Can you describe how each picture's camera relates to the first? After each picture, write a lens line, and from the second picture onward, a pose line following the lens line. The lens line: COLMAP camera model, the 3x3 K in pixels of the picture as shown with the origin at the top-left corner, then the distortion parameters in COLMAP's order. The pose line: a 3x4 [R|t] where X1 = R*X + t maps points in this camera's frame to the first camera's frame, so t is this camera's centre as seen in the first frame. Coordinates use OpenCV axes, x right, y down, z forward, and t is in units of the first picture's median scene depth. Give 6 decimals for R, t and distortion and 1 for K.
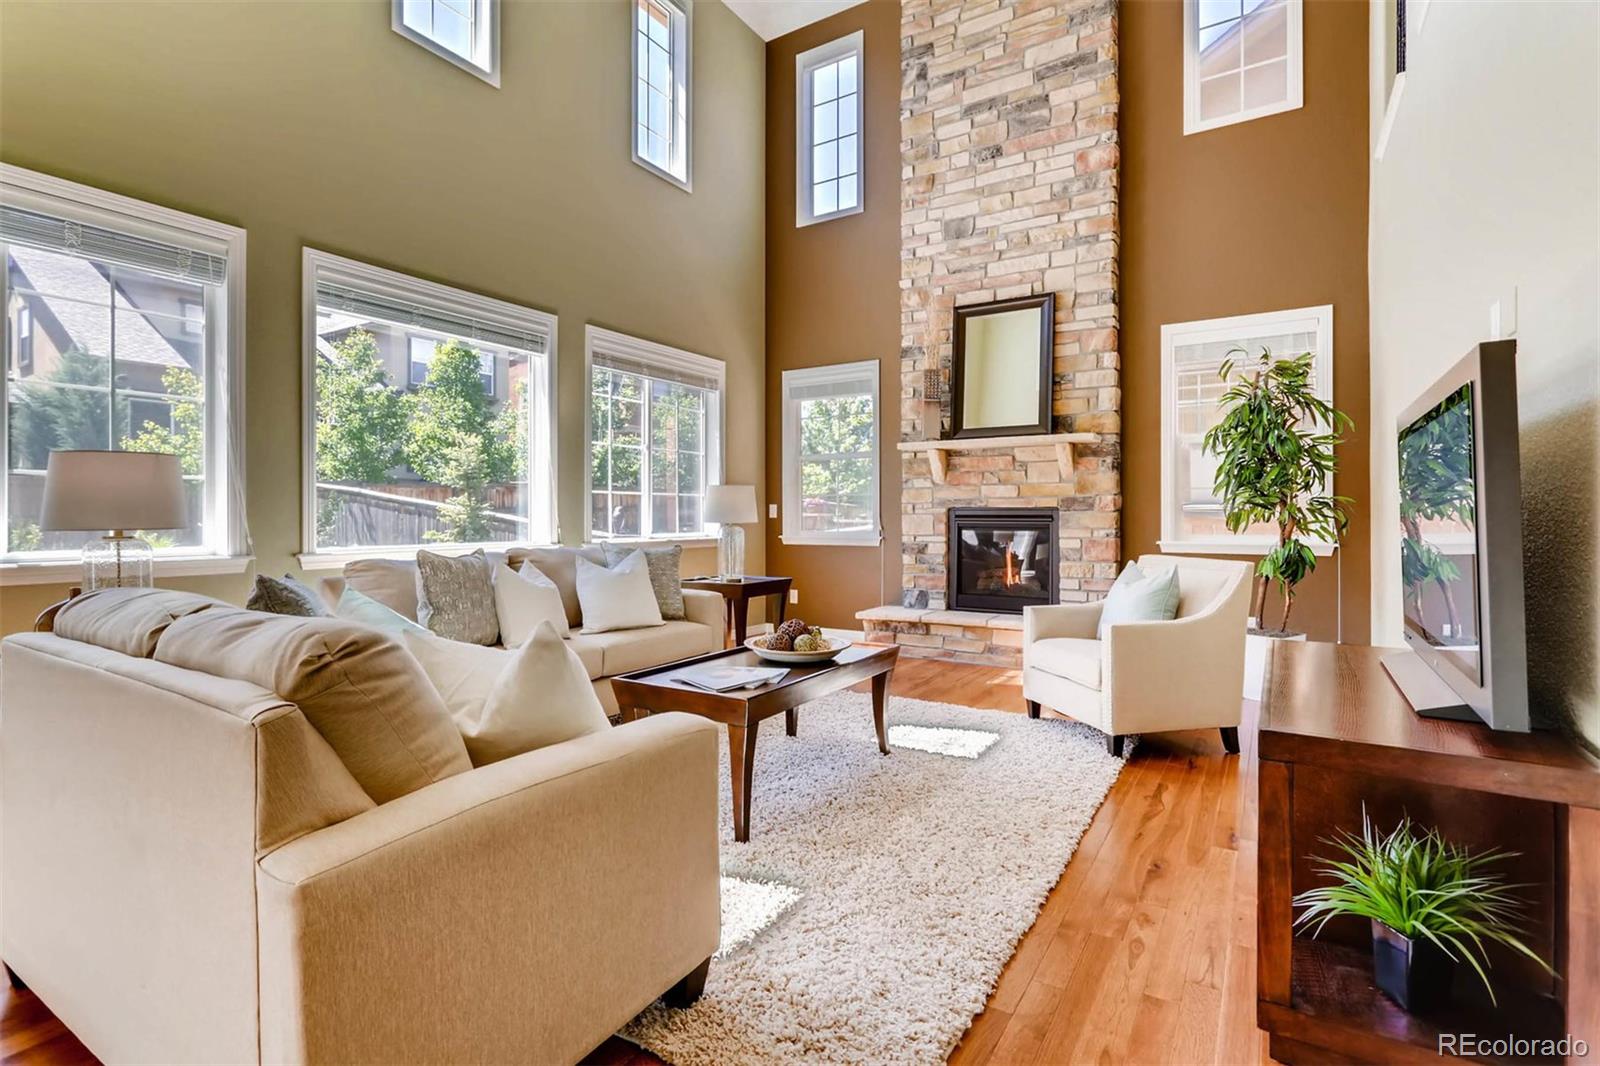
lens RADIAL K [[773.0, 0, 794.7], [0, 773.0, 512.0], [0, 0, 1]] dist [-0.005563, -0.000988]
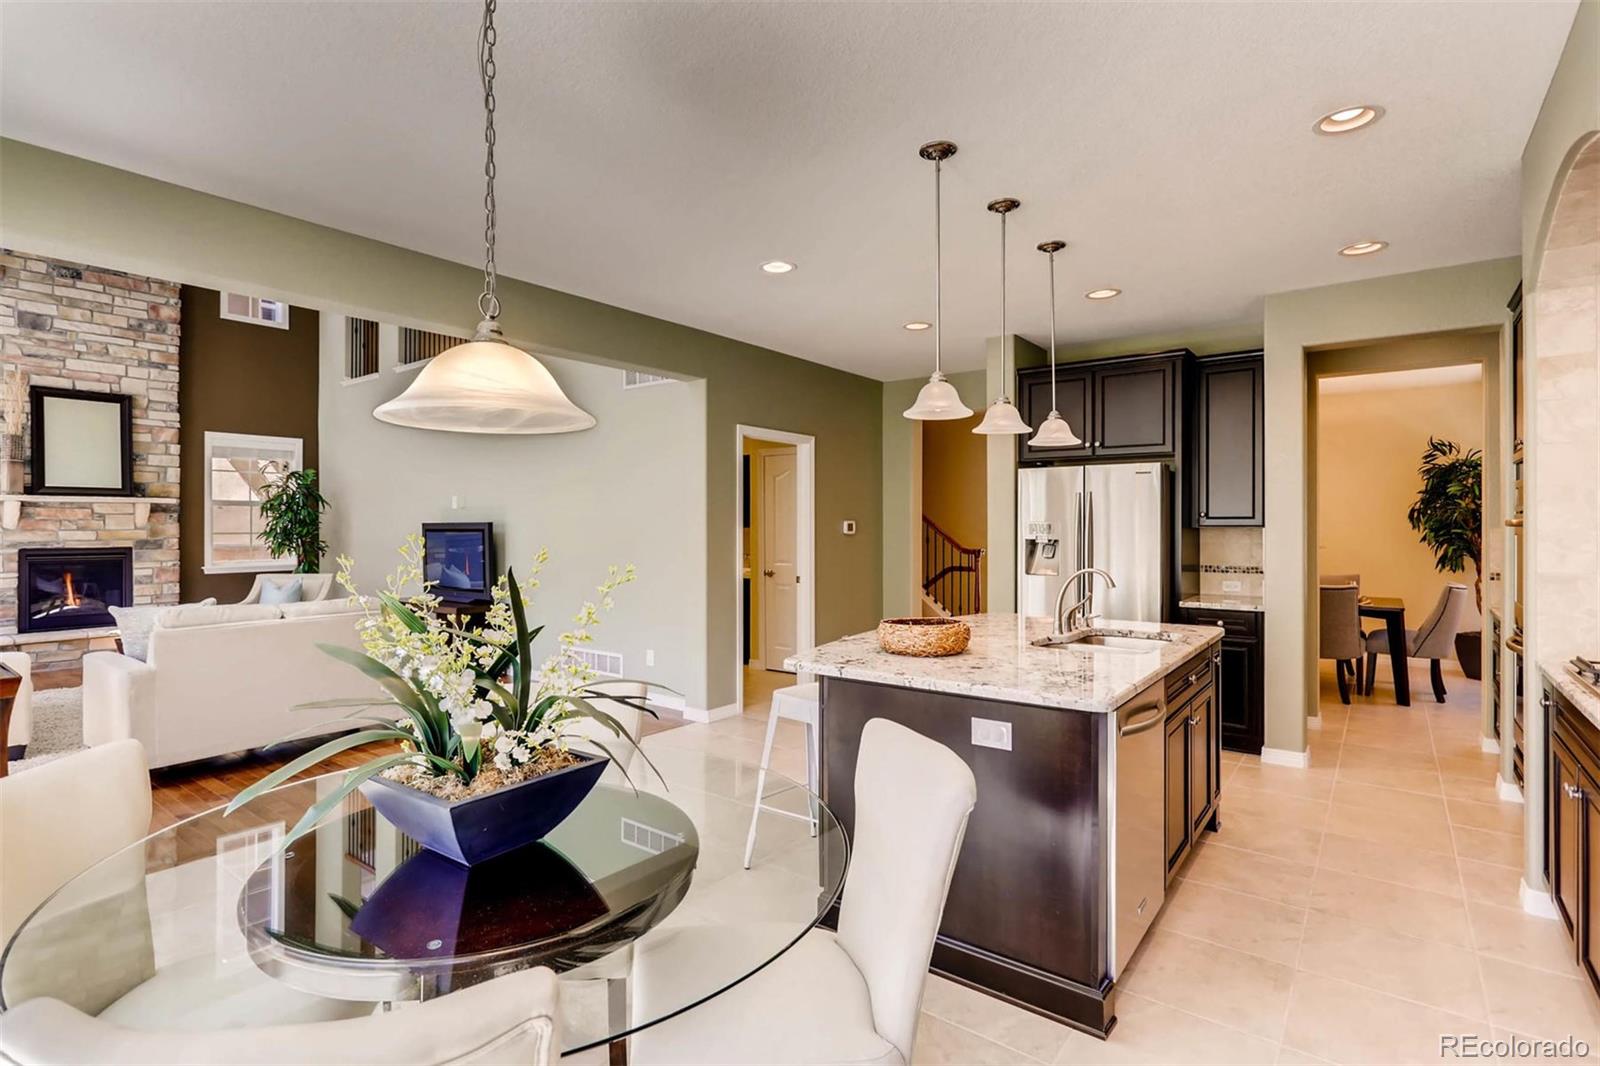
lens RADIAL K [[773.0, 0, 796.2], [0, 773.0, 527.2], [0, 0, 1]] dist [-0.005563, -0.000988]
pose [[0.082910, -0.001495, 0.996556, -0.963283], [-0.004093, 0.999990, 0.001841, -0.050027], [-0.996549, -0.004232, 0.082903, -0.331397]]
